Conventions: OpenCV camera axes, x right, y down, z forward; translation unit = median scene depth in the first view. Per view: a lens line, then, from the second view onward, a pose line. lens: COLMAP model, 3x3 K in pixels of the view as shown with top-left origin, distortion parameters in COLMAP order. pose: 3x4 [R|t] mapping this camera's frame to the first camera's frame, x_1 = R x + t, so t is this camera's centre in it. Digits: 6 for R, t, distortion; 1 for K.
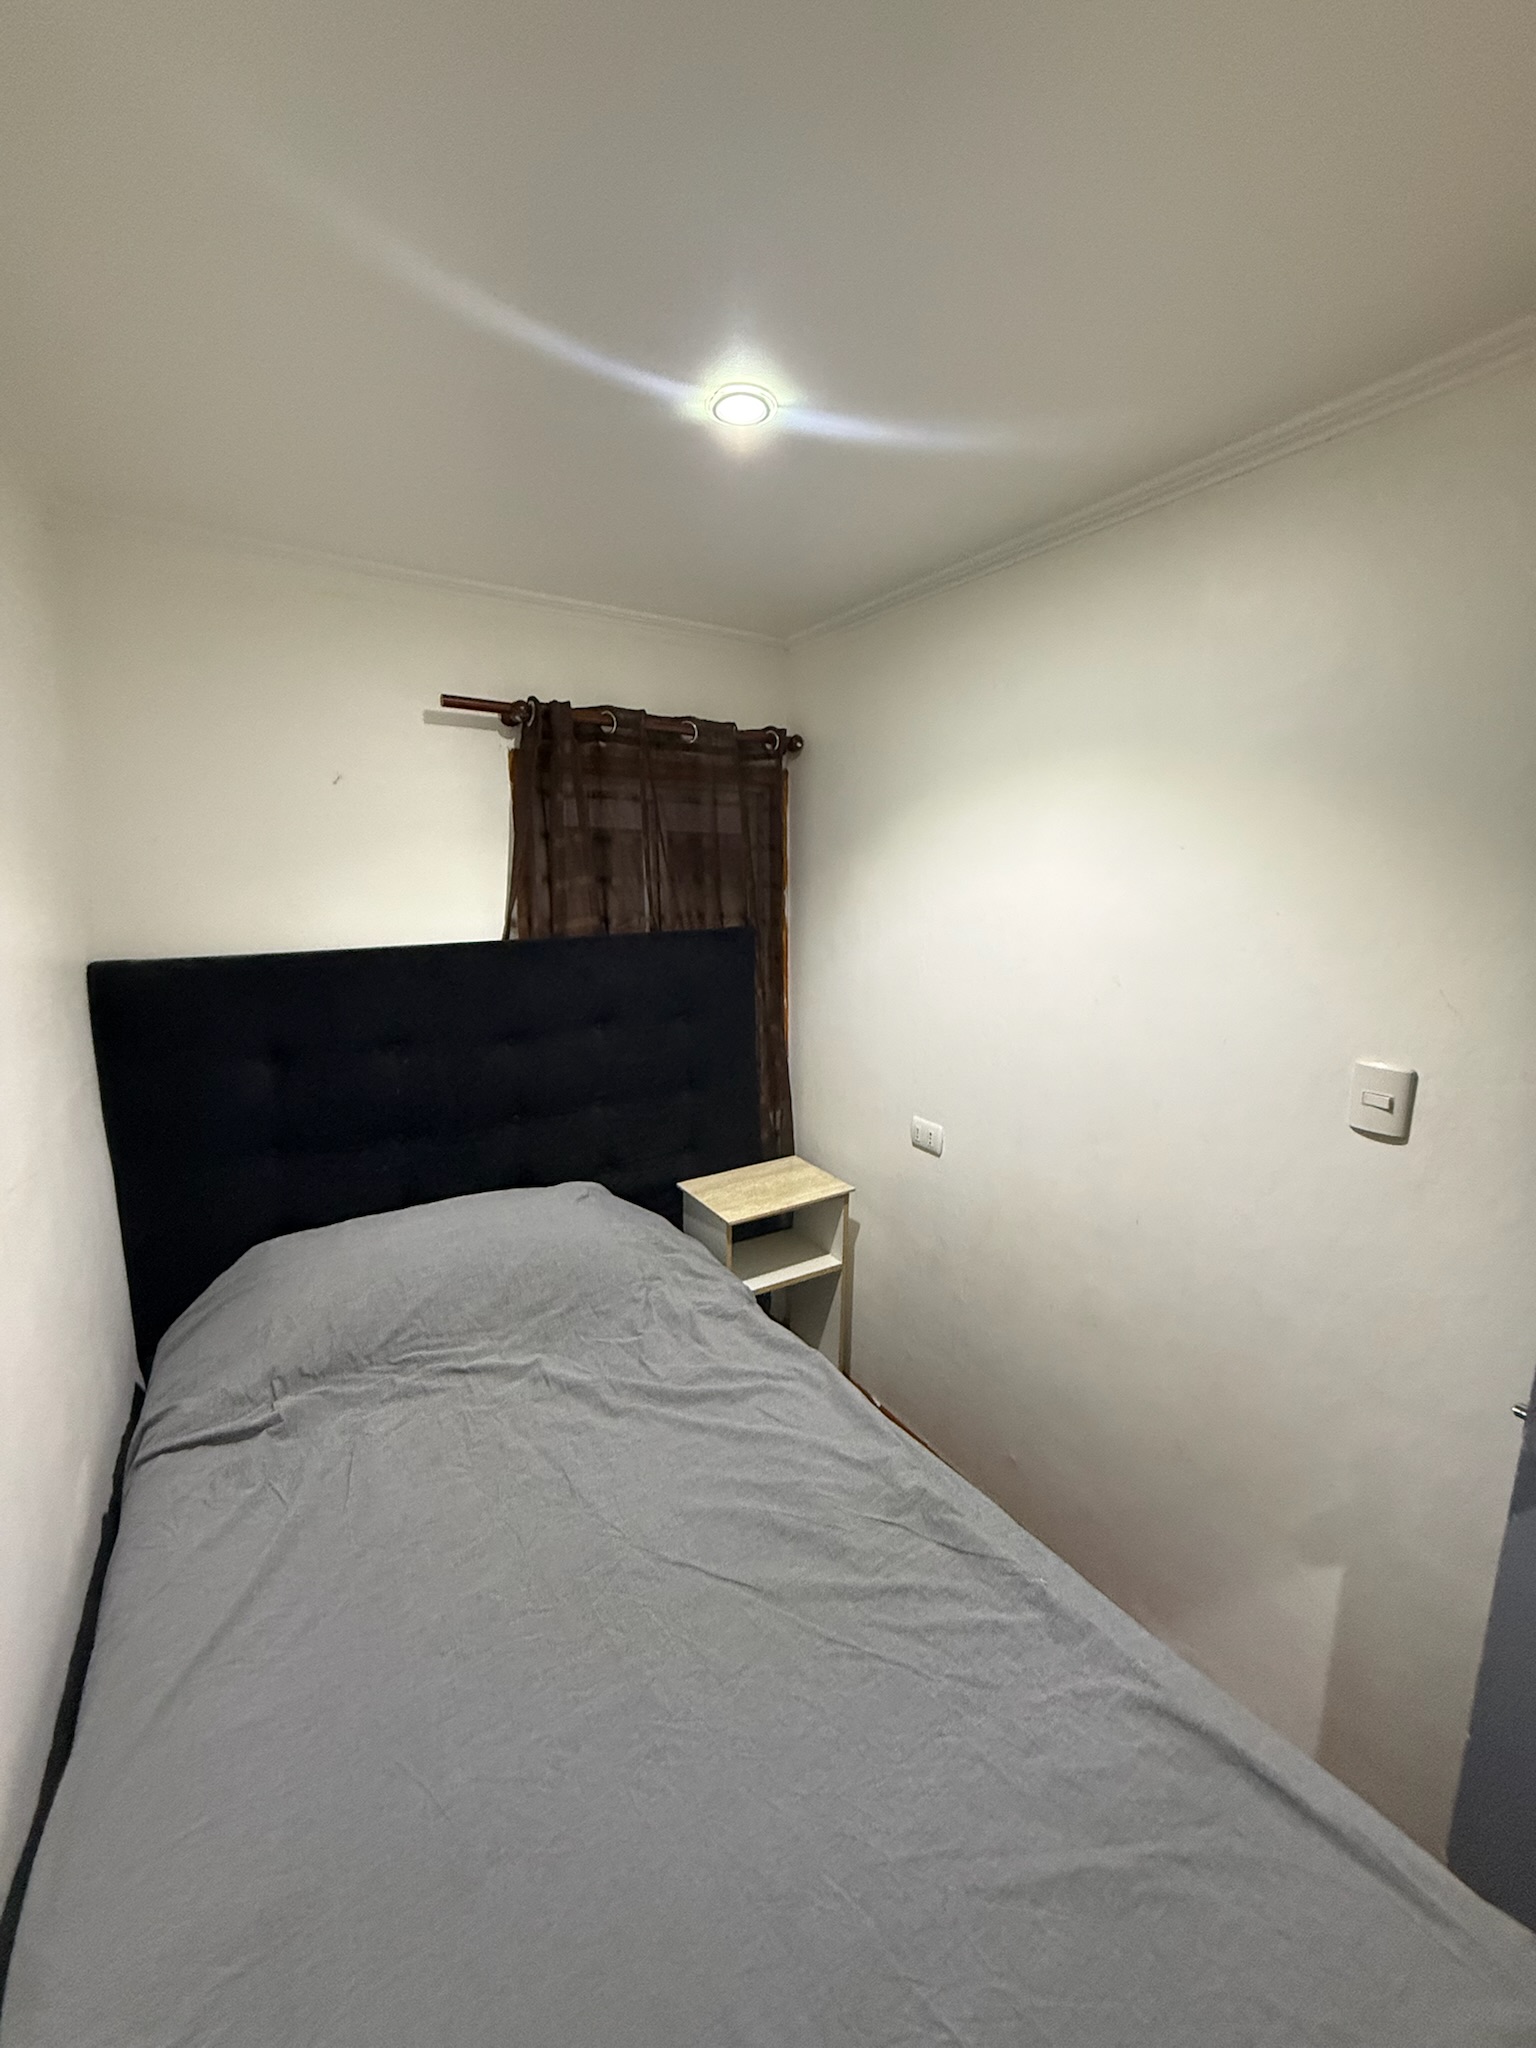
lens RADIAL K [[813.0, 0, 769.6], [0, 813.0, 1015.8], [0, 0, 1]] dist [0.000207, 0.000008]
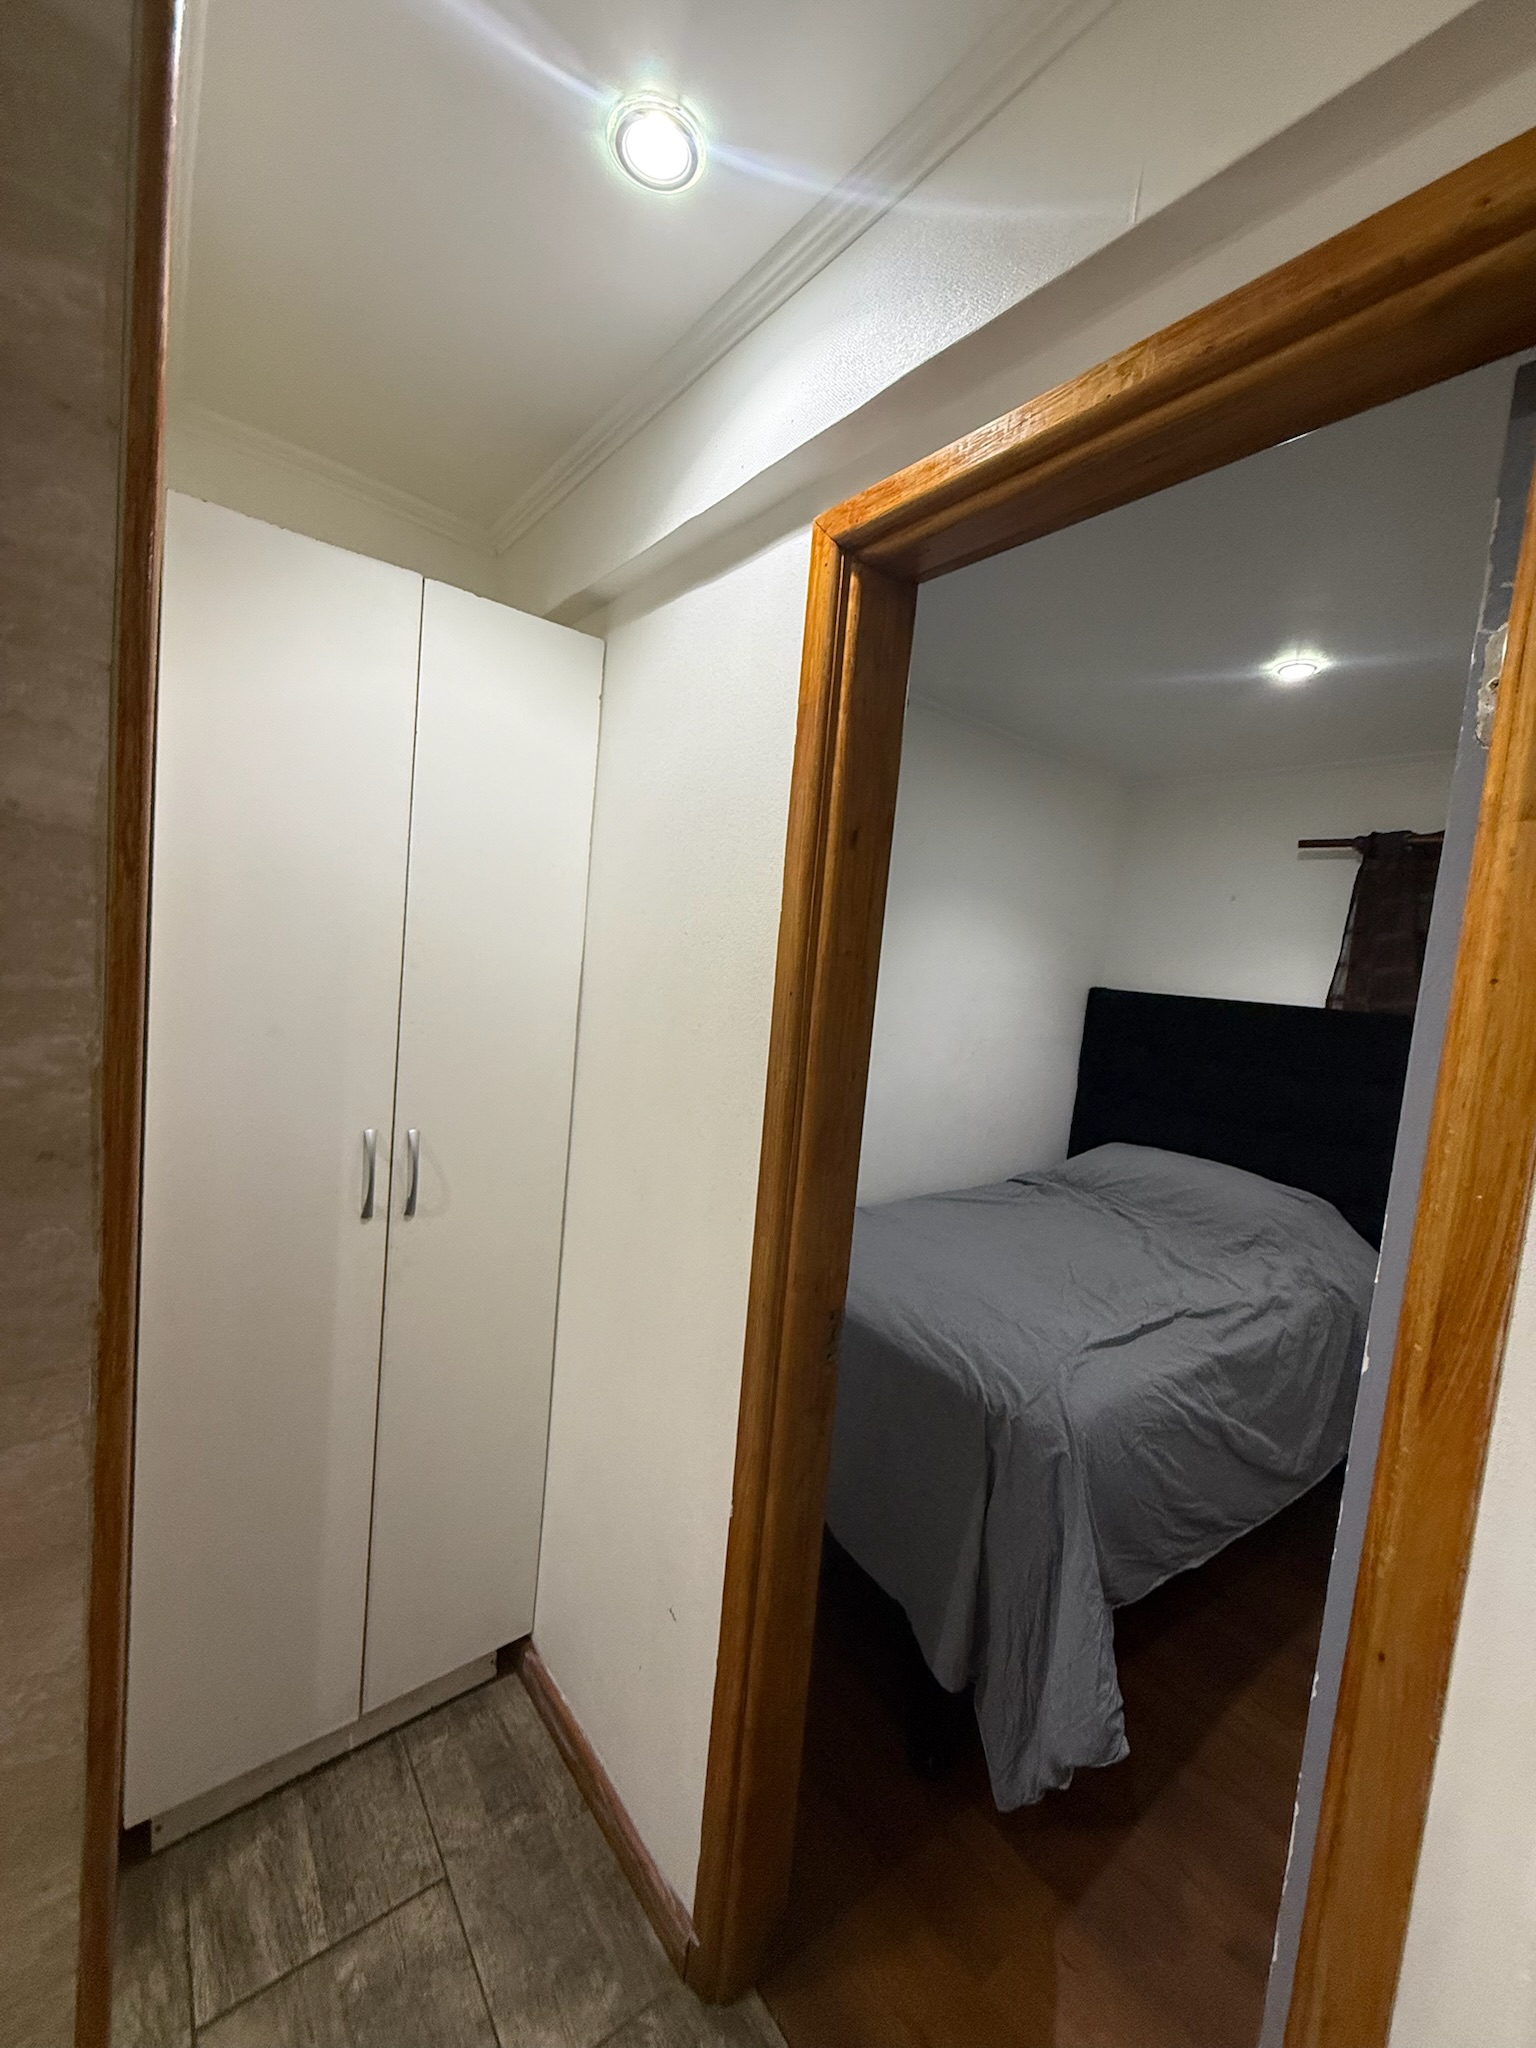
lens RADIAL K [[813.0, 0, 769.6], [0, 813.0, 1015.8], [0, 0, 1]] dist [0.000207, 0.000008]
pose [[0.118341, 0.082399, -0.989548, 0.956465], [-0.265674, 0.962847, 0.048404, 0.104923], [0.956772, 0.257169, 0.135836, -0.066608]]
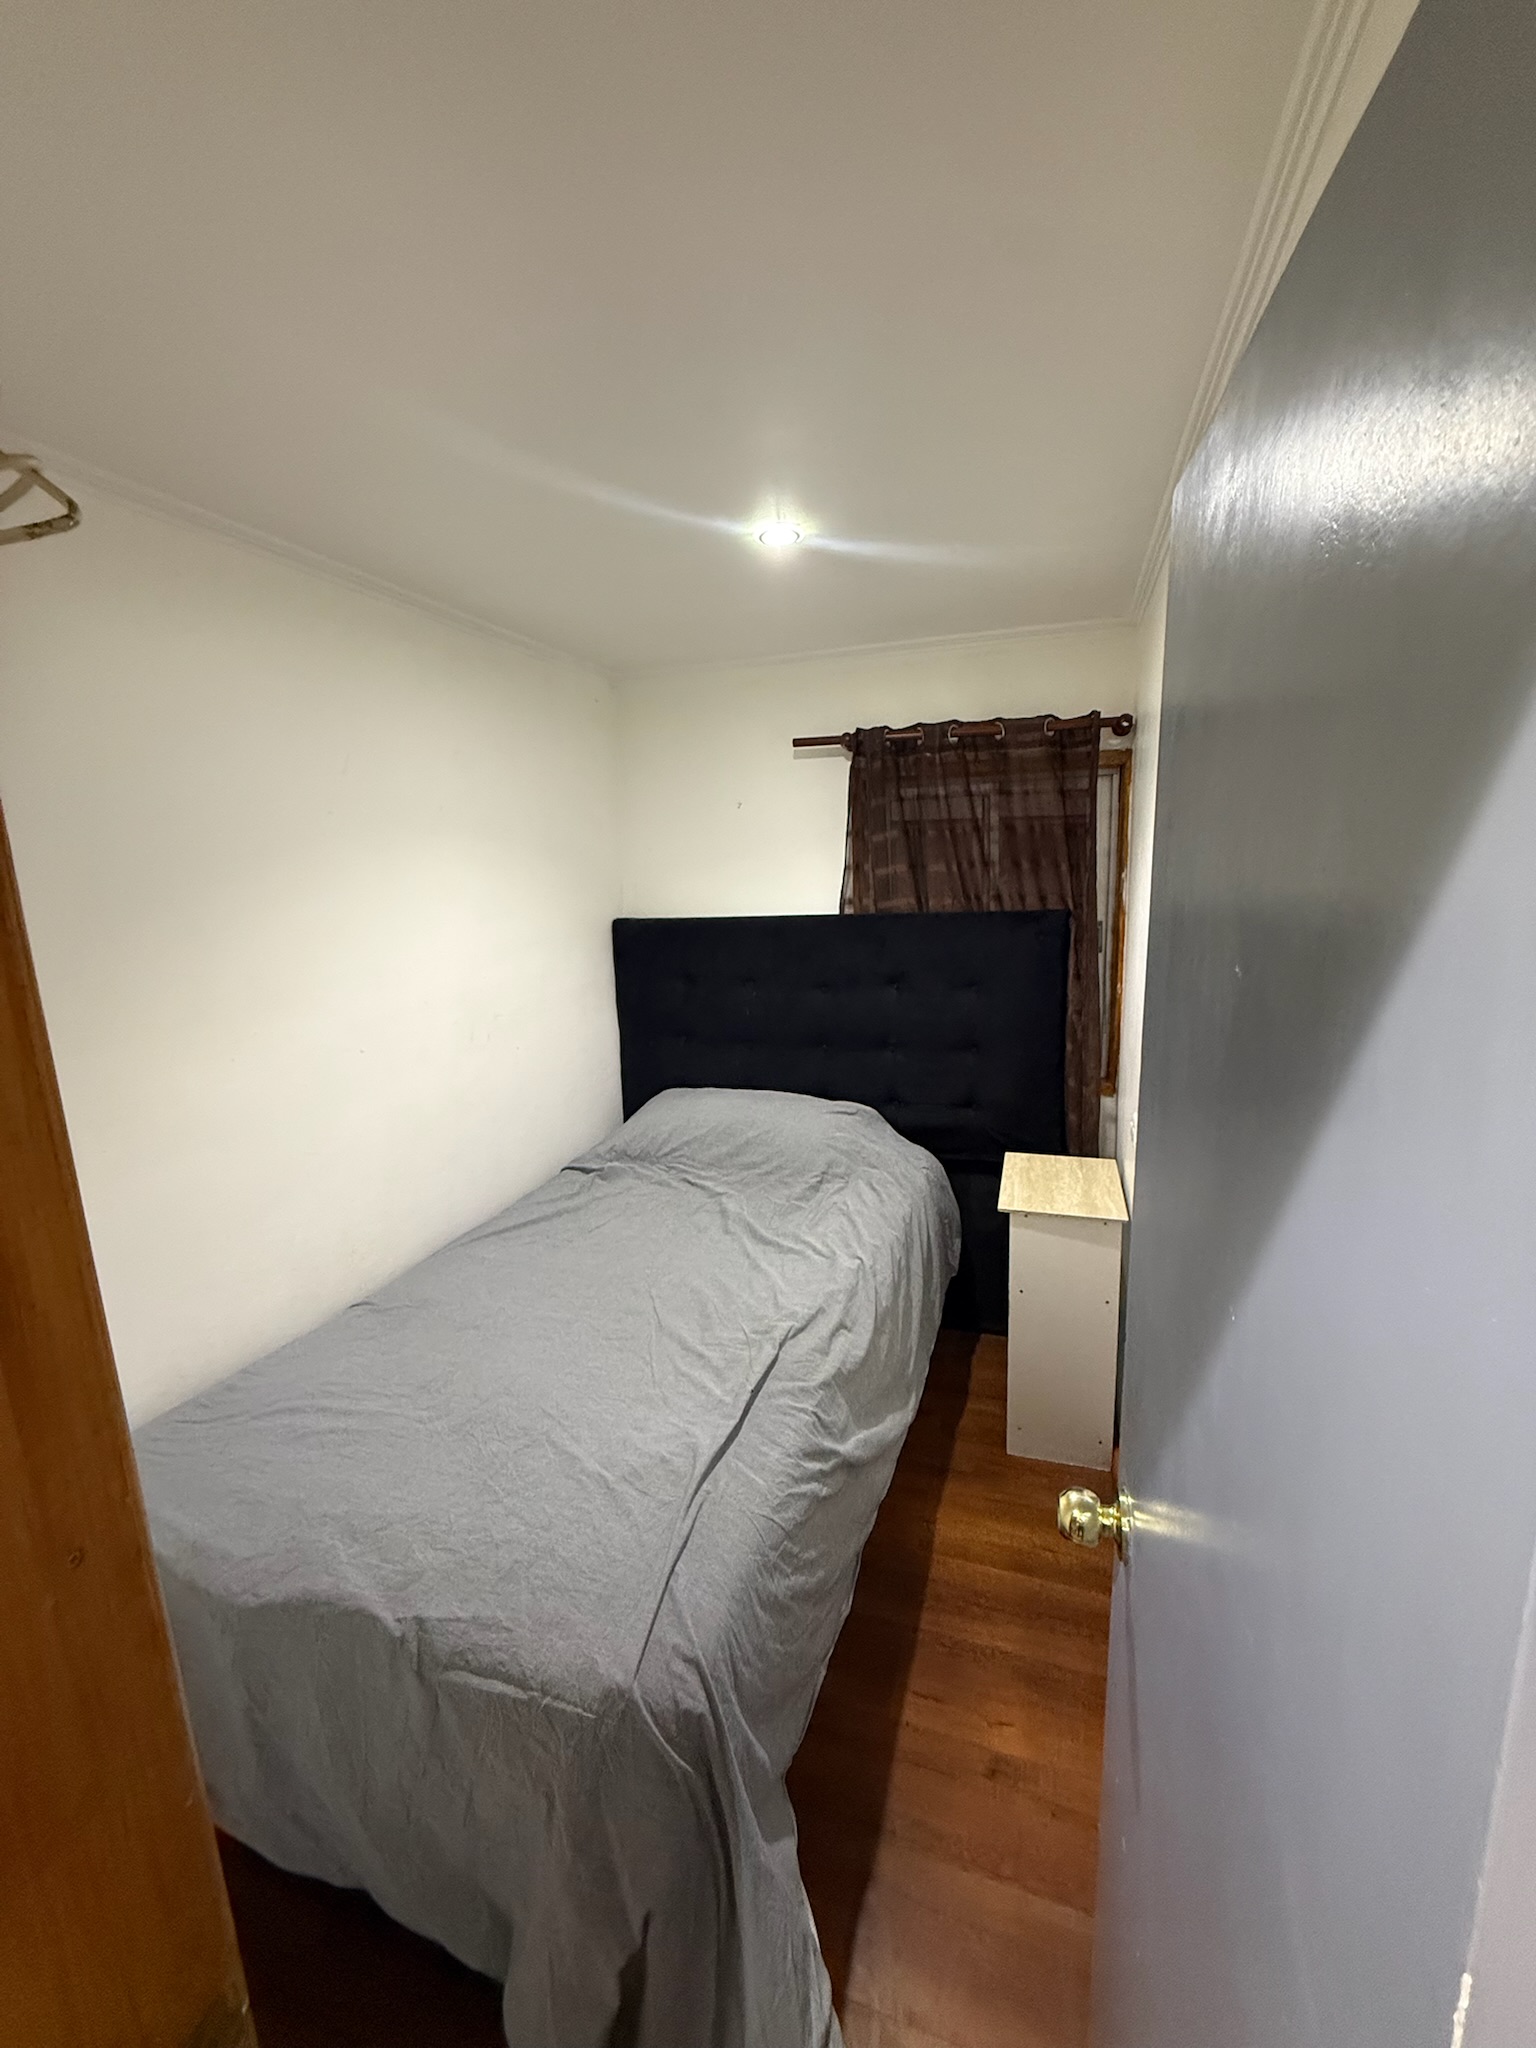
lens RADIAL K [[813.0, 0, 769.6], [0, 813.0, 1015.8], [0, 0, 1]] dist [0.000207, 0.000008]
pose [[0.633343, 0.122310, -0.764145, 0.676129], [-0.105722, 0.991848, 0.071132, -0.010843], [0.766616, 0.035736, 0.641111, 0.069740]]
